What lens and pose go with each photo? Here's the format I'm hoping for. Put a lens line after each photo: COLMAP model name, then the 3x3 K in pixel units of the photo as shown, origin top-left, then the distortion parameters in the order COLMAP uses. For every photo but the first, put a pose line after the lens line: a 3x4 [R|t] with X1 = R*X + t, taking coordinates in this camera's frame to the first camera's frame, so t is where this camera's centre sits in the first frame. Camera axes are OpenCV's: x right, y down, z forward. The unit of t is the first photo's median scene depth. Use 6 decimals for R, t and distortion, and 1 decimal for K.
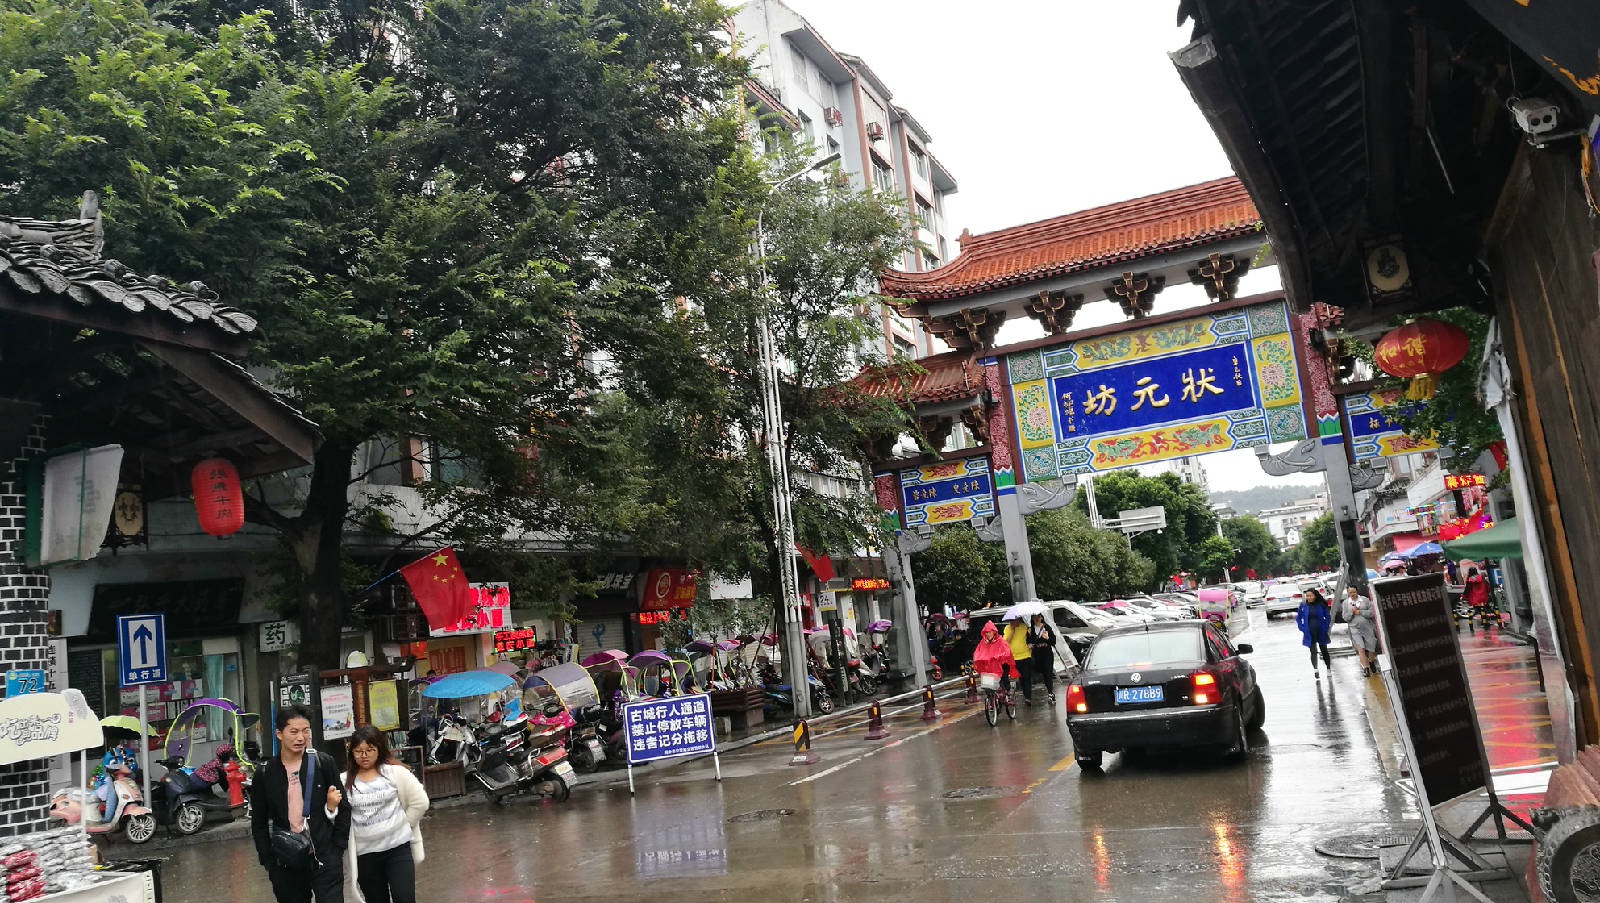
lens RADIAL K [[1241.9, 0, 799.9], [0, 1241.9, 470.6], [0, 0, 1]] dist [0.083199, -0.191265]
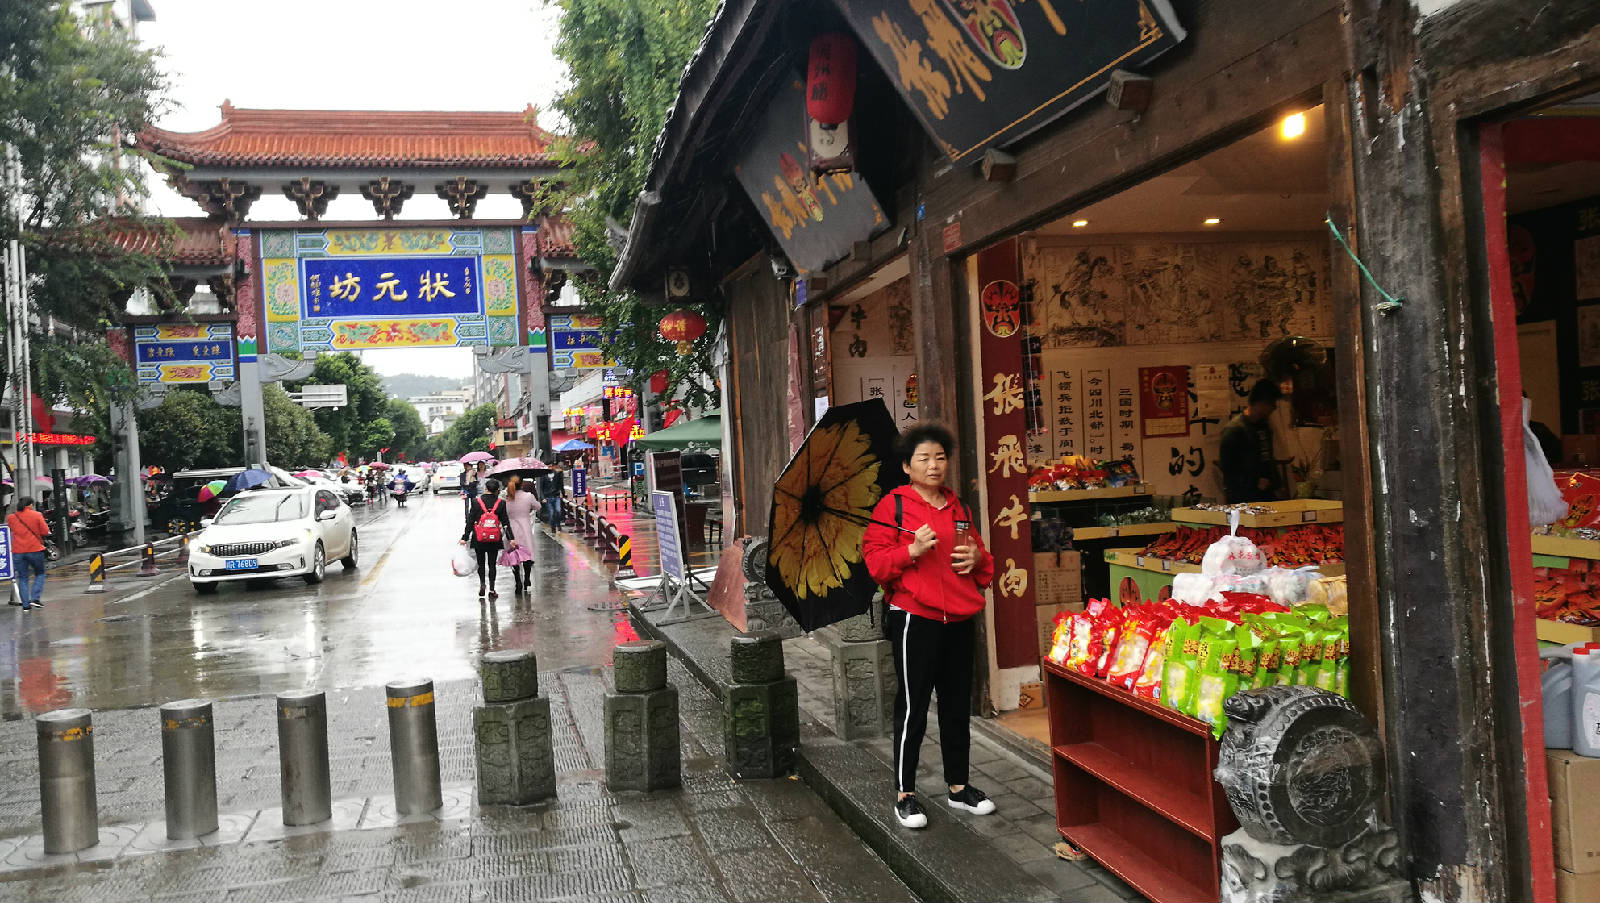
lens RADIAL K [[1266.3, 0, 800.0], [0, 1266.3, 451.5], [0, 0, 1]] dist [-0.011717, 0.037326]
pose [[0.787851, 0.073068, 0.611516, -0.114619], [-0.120483, 0.992037, 0.036689, -0.001577], [-0.603966, -0.102582, 0.790381, -0.135928]]
